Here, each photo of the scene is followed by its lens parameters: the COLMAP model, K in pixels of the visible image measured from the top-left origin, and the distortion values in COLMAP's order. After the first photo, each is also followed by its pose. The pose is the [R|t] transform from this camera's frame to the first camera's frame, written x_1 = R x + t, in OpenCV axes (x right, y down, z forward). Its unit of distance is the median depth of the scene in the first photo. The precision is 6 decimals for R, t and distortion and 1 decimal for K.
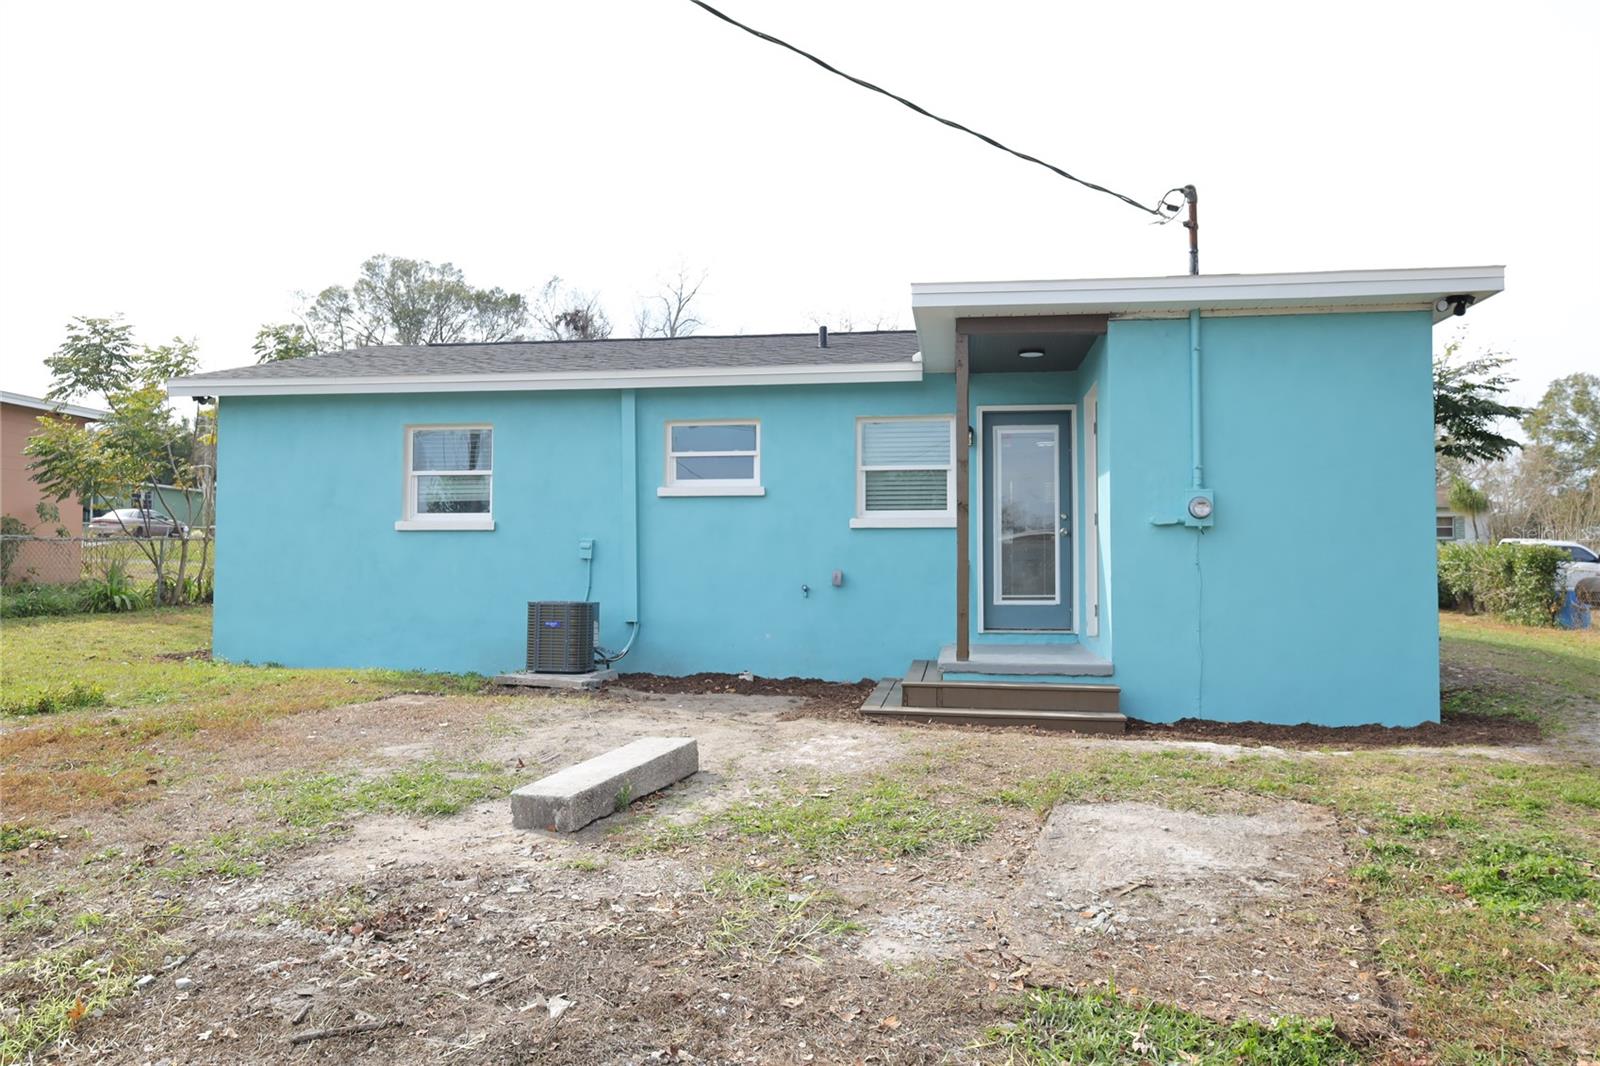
lens RADIAL K [[1111.5, 0, 797.9], [0, 1111.5, 531.1], [0, 0, 1]] dist [0.011004, -0.006310]
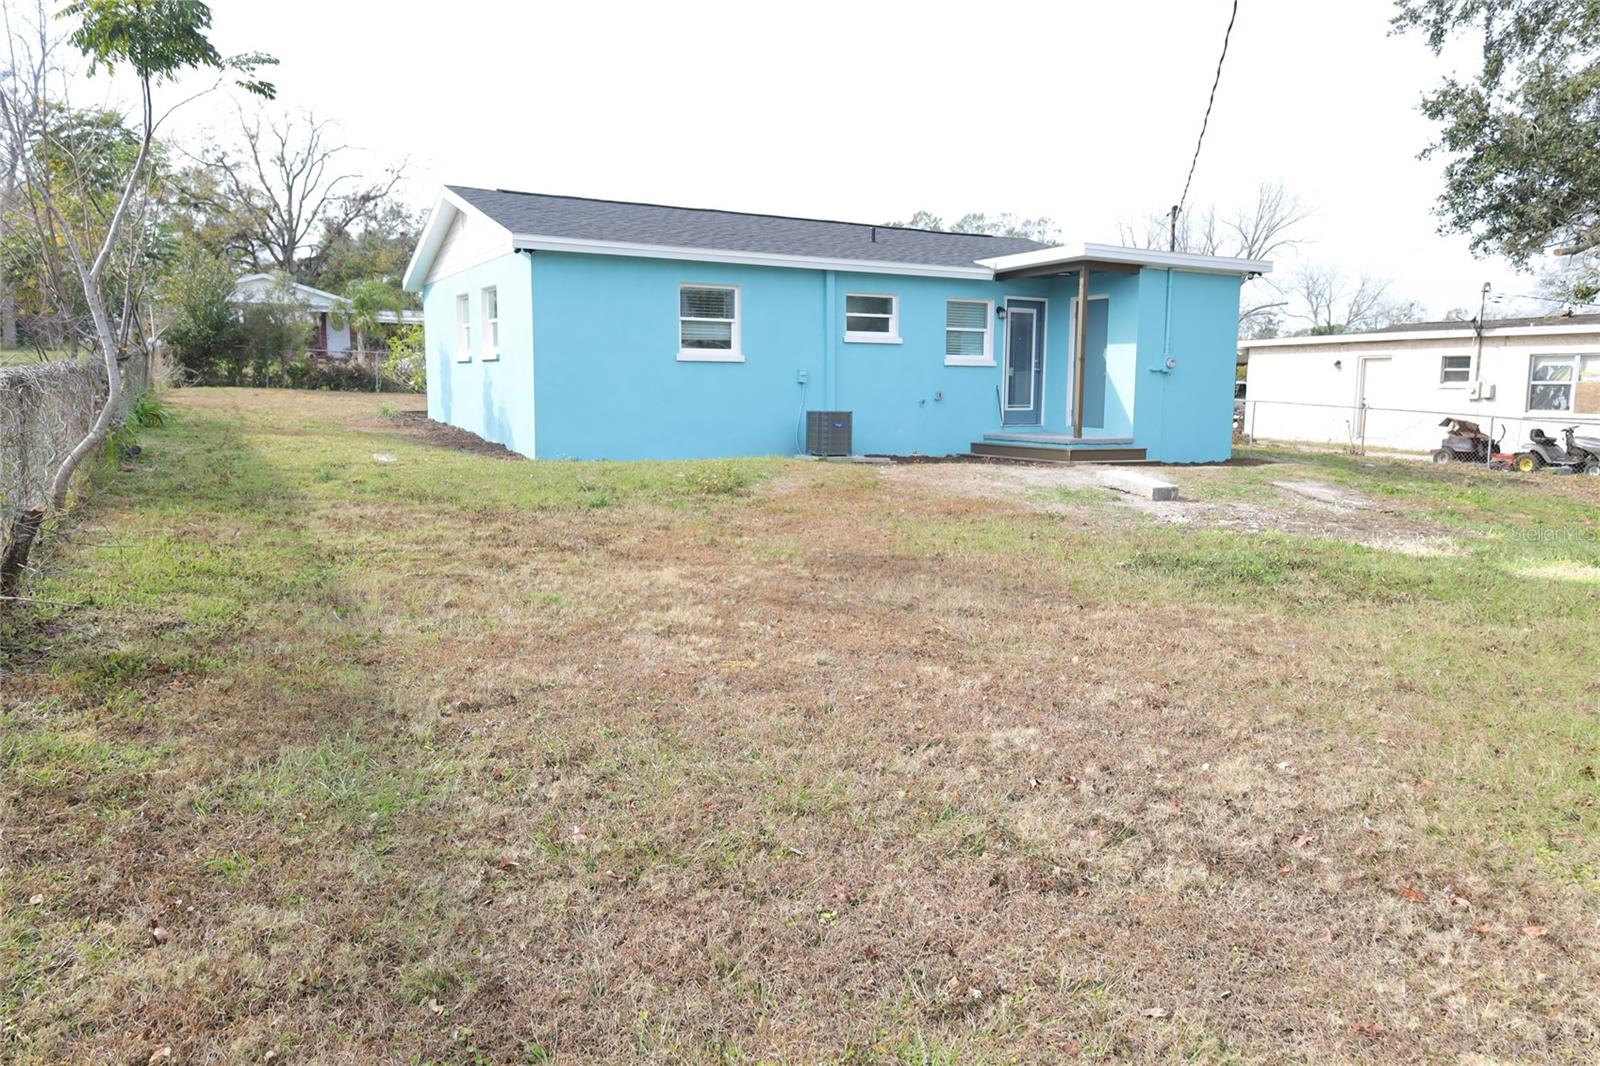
lens RADIAL K [[1111.5, 0, 789.9], [0, 1111.5, 521.1], [0, 0, 1]] dist [0.011004, -0.006310]
pose [[0.807076, -0.065921, 0.586756, -1.154117], [-0.027045, 0.988578, 0.148265, -0.012812], [-0.589828, -0.135530, 0.796075, -0.232714]]
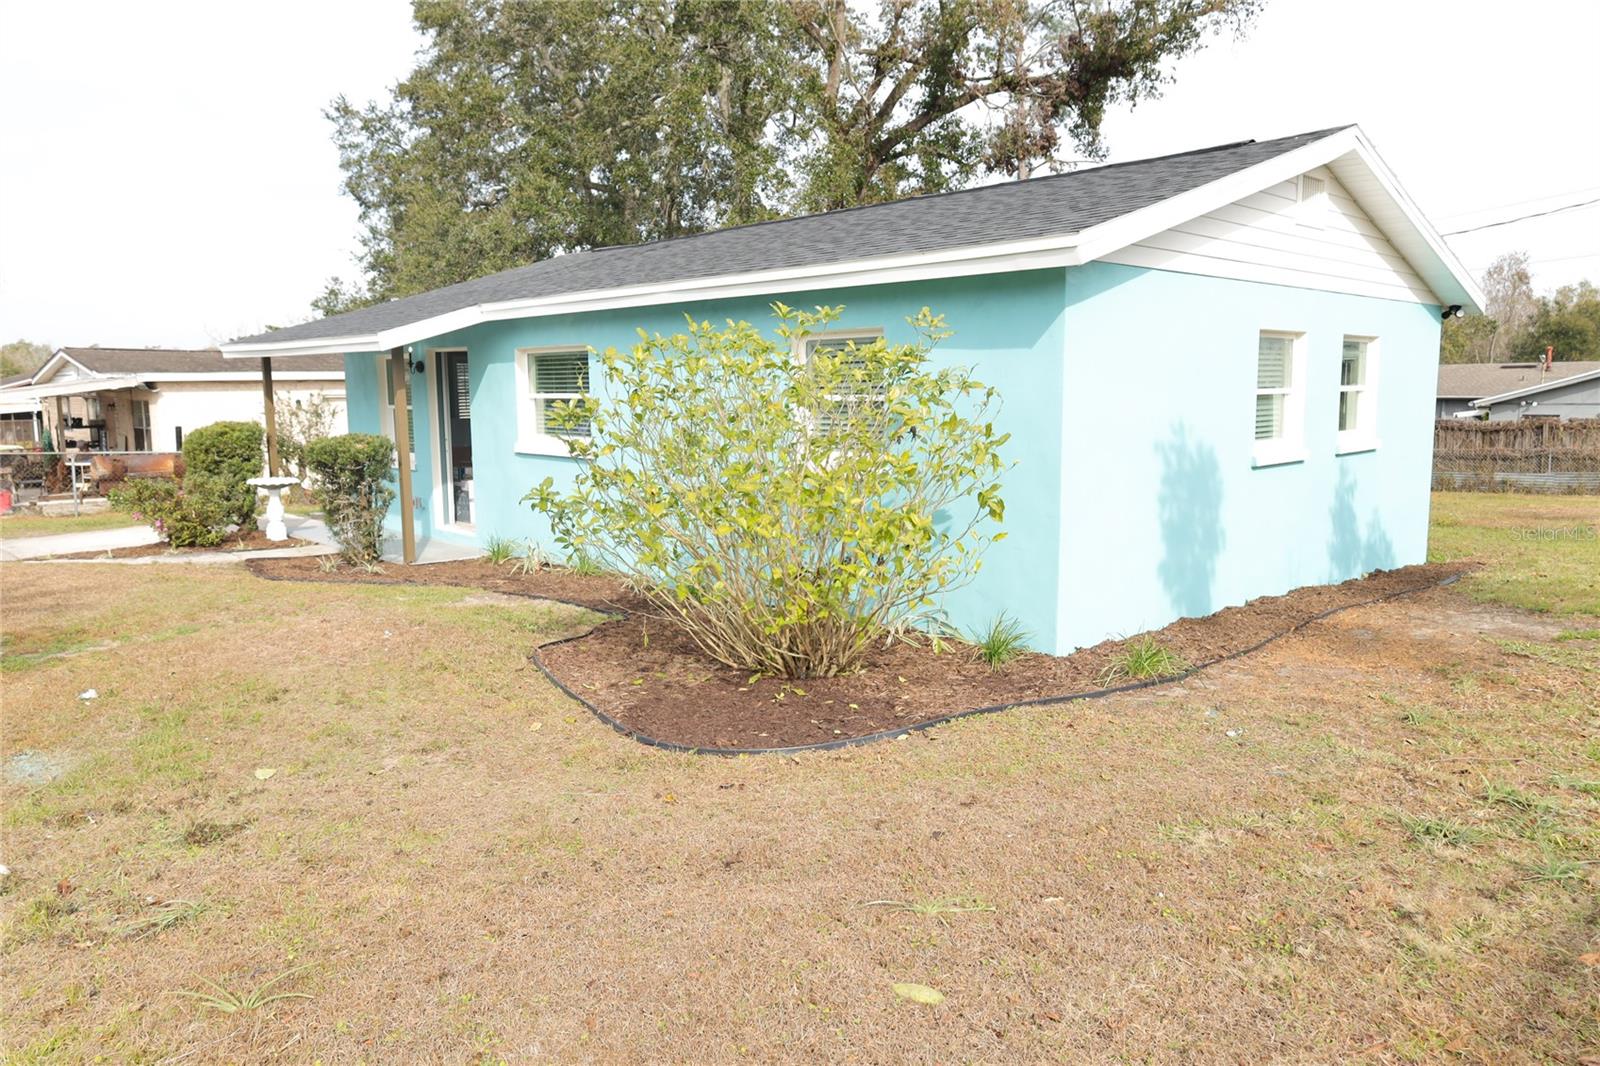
lens RADIAL K [[1111.5, 0, 795.0], [0, 1111.5, 525.3], [0, 0, 1]] dist [0.011004, -0.006310]
pose [[-0.804273, -0.058788, 0.591345, -0.746786], [-0.001109, 0.995241, 0.097433, -0.022795], [-0.594259, 0.077707, -0.800511, 2.411445]]
